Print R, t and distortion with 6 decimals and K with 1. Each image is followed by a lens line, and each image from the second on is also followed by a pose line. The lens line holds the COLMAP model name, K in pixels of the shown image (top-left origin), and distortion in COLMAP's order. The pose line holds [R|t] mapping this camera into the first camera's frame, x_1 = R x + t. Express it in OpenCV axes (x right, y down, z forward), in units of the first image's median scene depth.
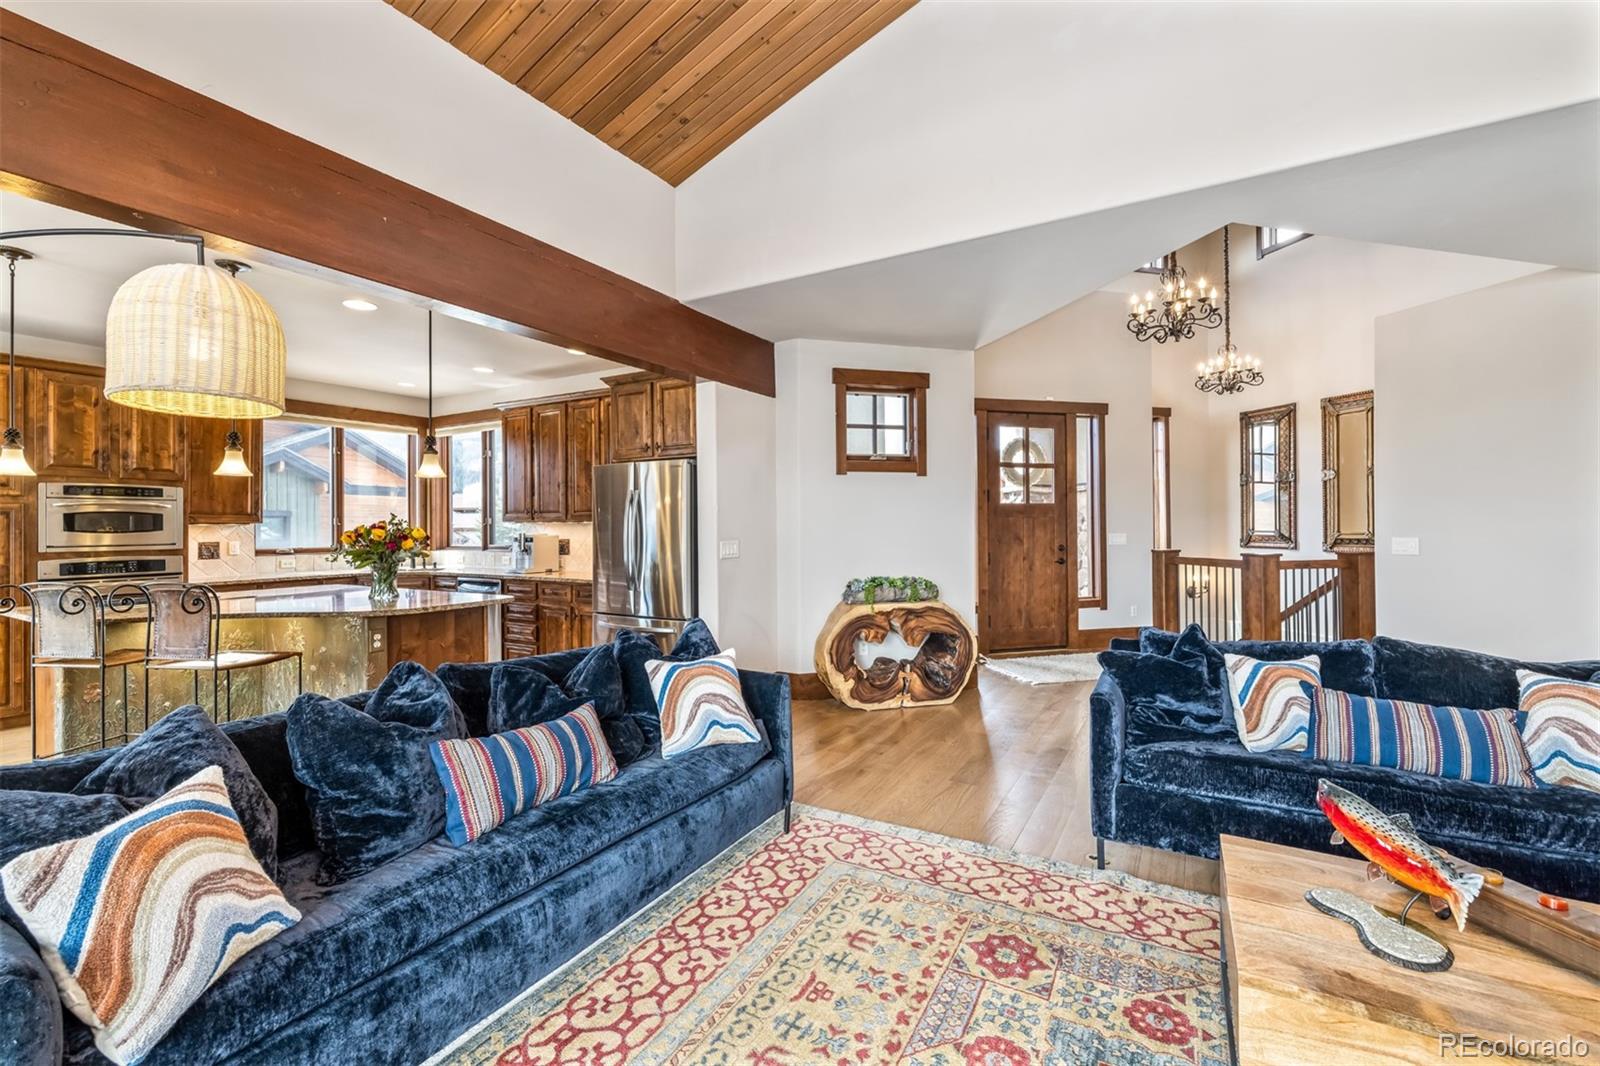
lens RADIAL K [[669.7, 0, 792.1], [0, 669.7, 521.1], [0, 0, 1]] dist [0.003320, -0.001360]
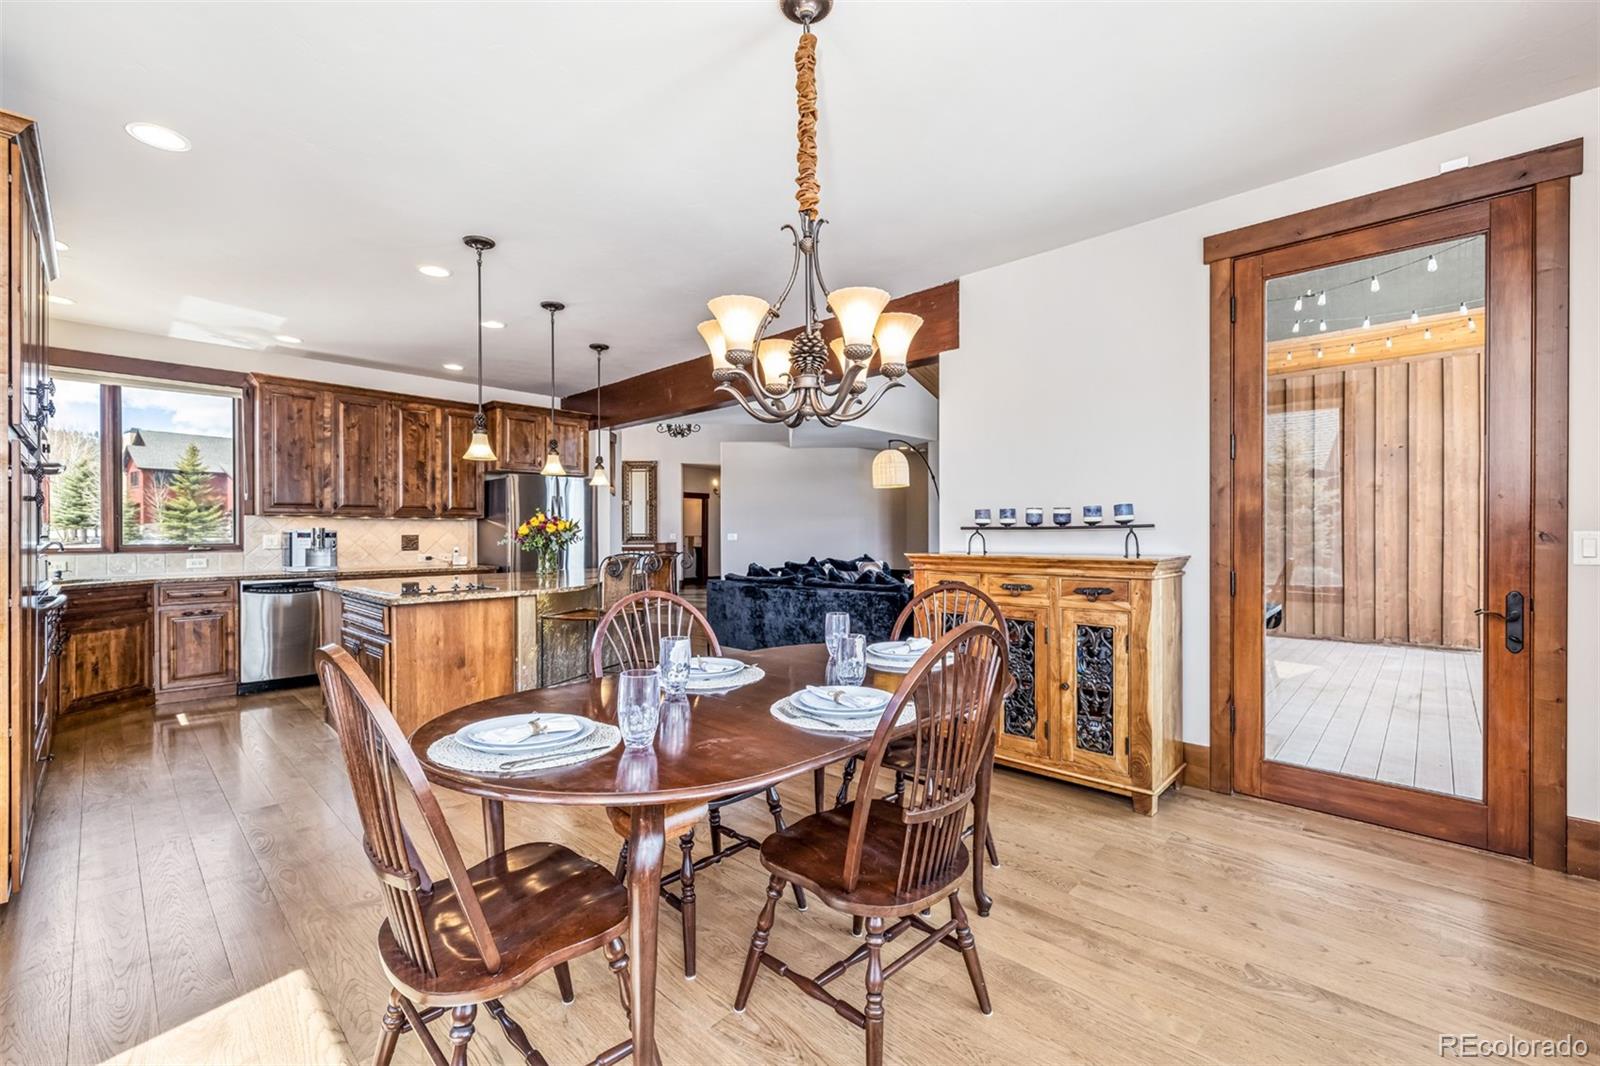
lens RADIAL K [[669.7, 0, 799.3], [0, 669.7, 532.9], [0, 0, 1]] dist [0.003320, -0.001360]
pose [[0.224348, 0.005967, 0.974491, -1.263233], [-0.006436, 0.999969, -0.004641, 0.027380], [-0.974488, -0.005231, 0.224380, 0.176982]]
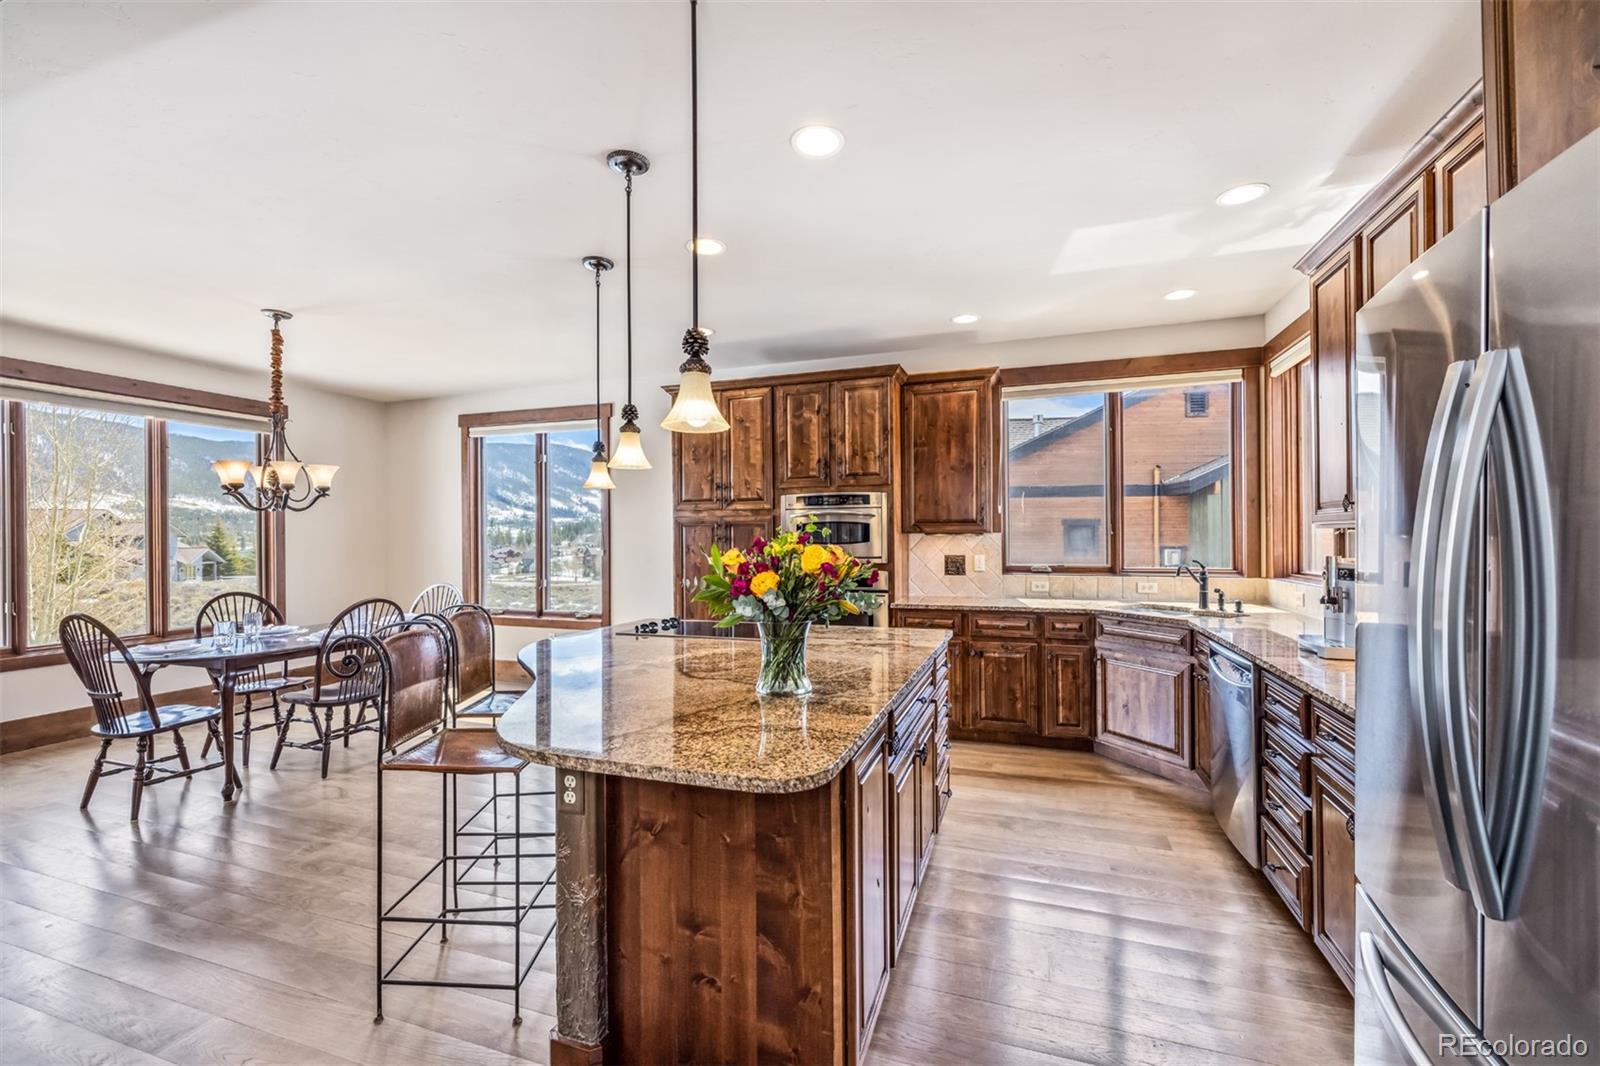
lens RADIAL K [[669.7, 0, 799.3], [0, 669.7, 537.4], [0, 0, 1]] dist [0.003320, -0.001360]
pose [[0.196187, 0.005341, -0.980552, -0.079801], [0.012157, 0.999895, 0.007878, -0.000138], [0.980491, -0.013466, 0.196102, 0.671682]]
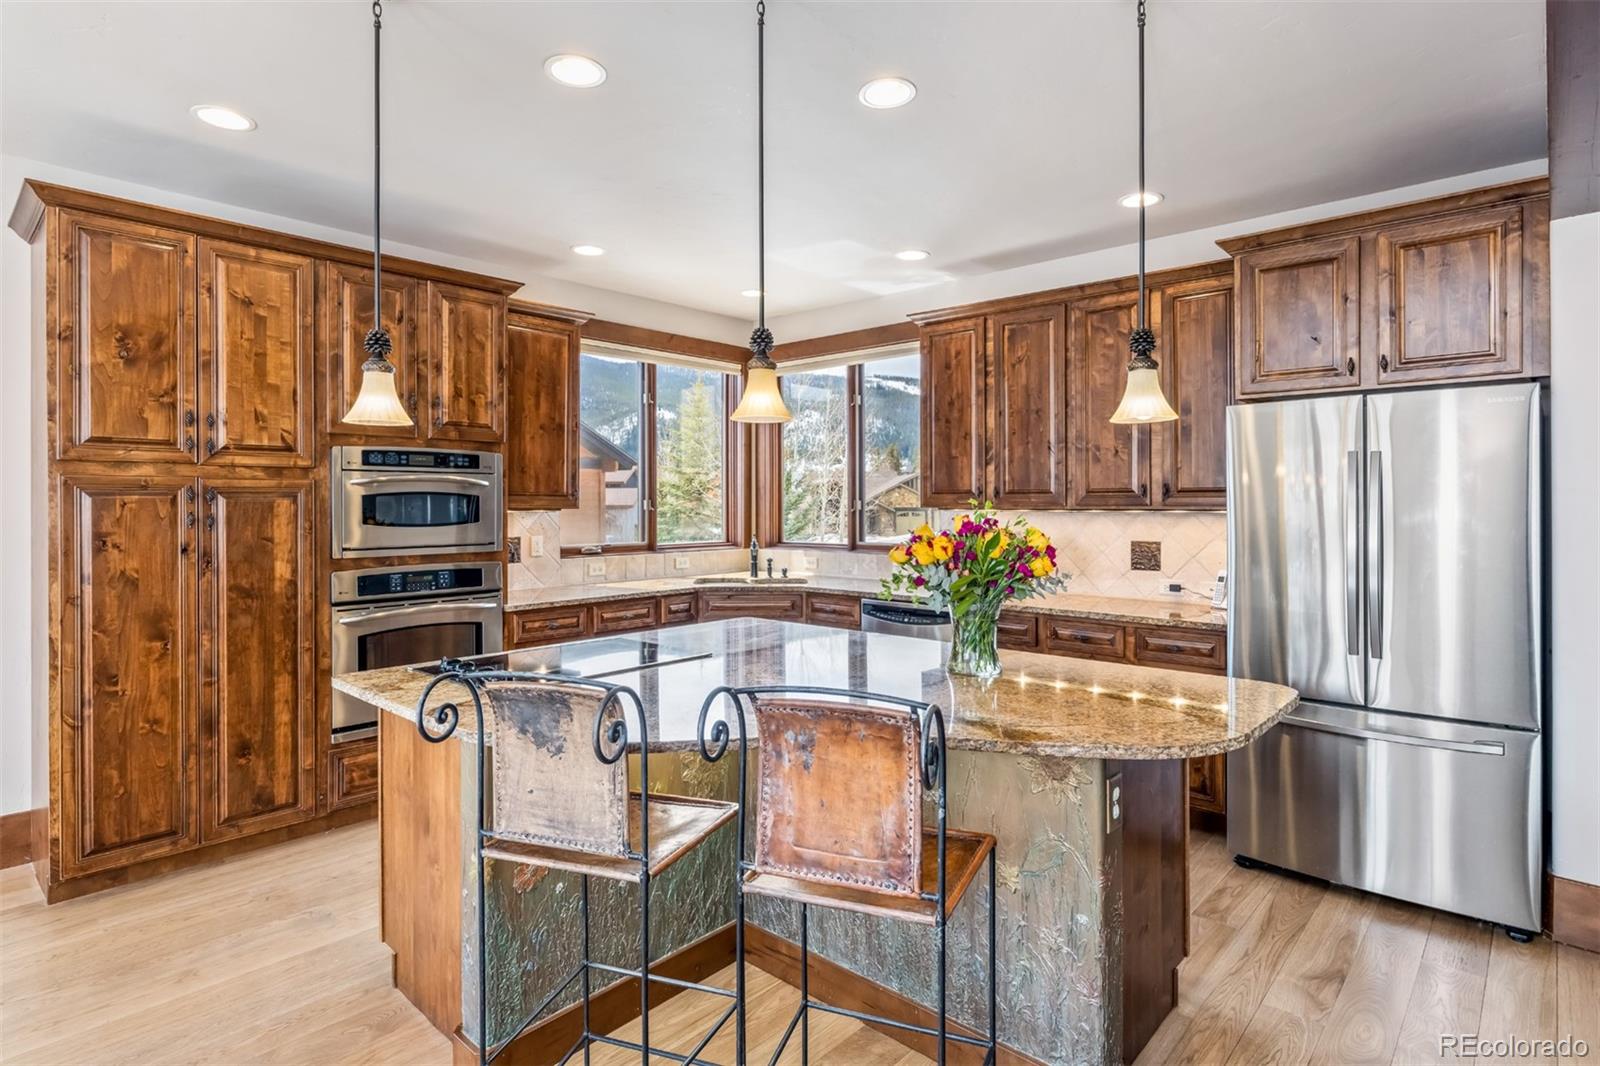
lens RADIAL K [[817.1, 0, 798.1], [0, 817.1, 502.4], [0, 0, 1]] dist [-0.010242, -0.000729]
pose [[0.979020, 0.005077, -0.203700, -0.448866], [-0.003796, 0.999970, 0.006680, -0.009686], [0.203727, -0.005766, 0.979011, 0.288084]]
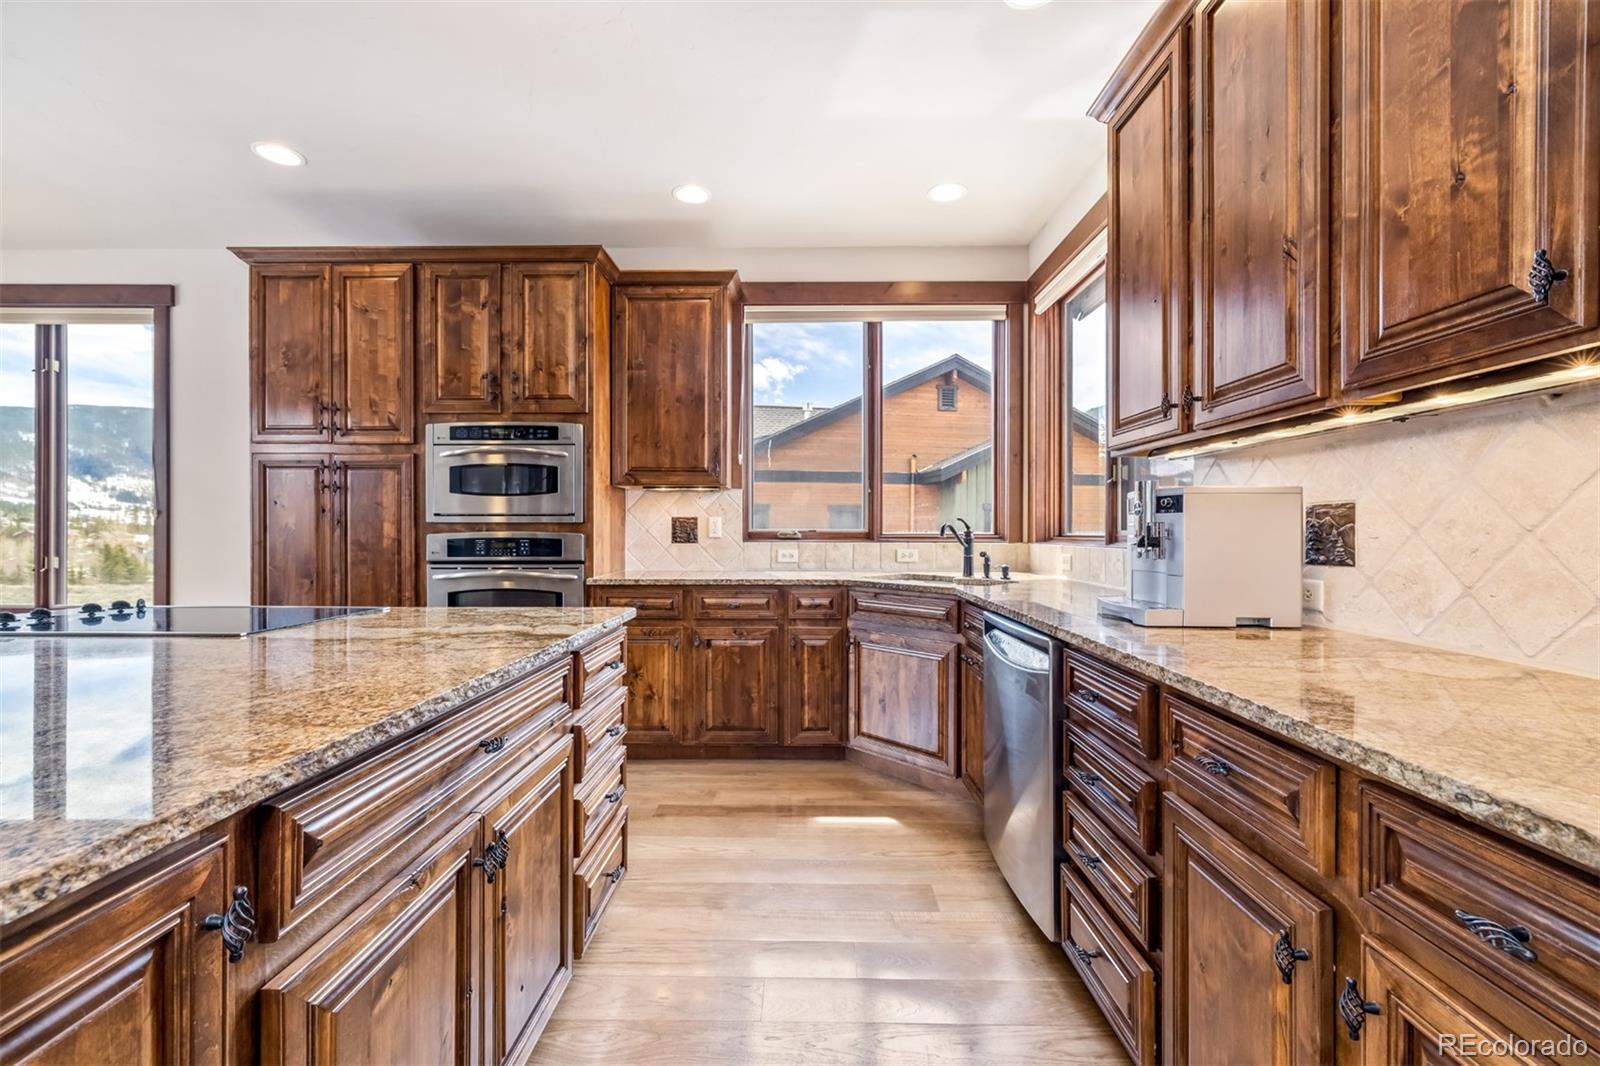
lens RADIAL K [[669.7, 0, 796.5], [0, 669.7, 531.8], [0, 0, 1]] dist [0.003320, -0.001360]
pose [[0.495045, 0.010530, -0.868803, -0.254314], [0.000649, 0.999922, 0.012489, 0.039307], [0.868867, -0.006746, 0.495000, 0.806472]]
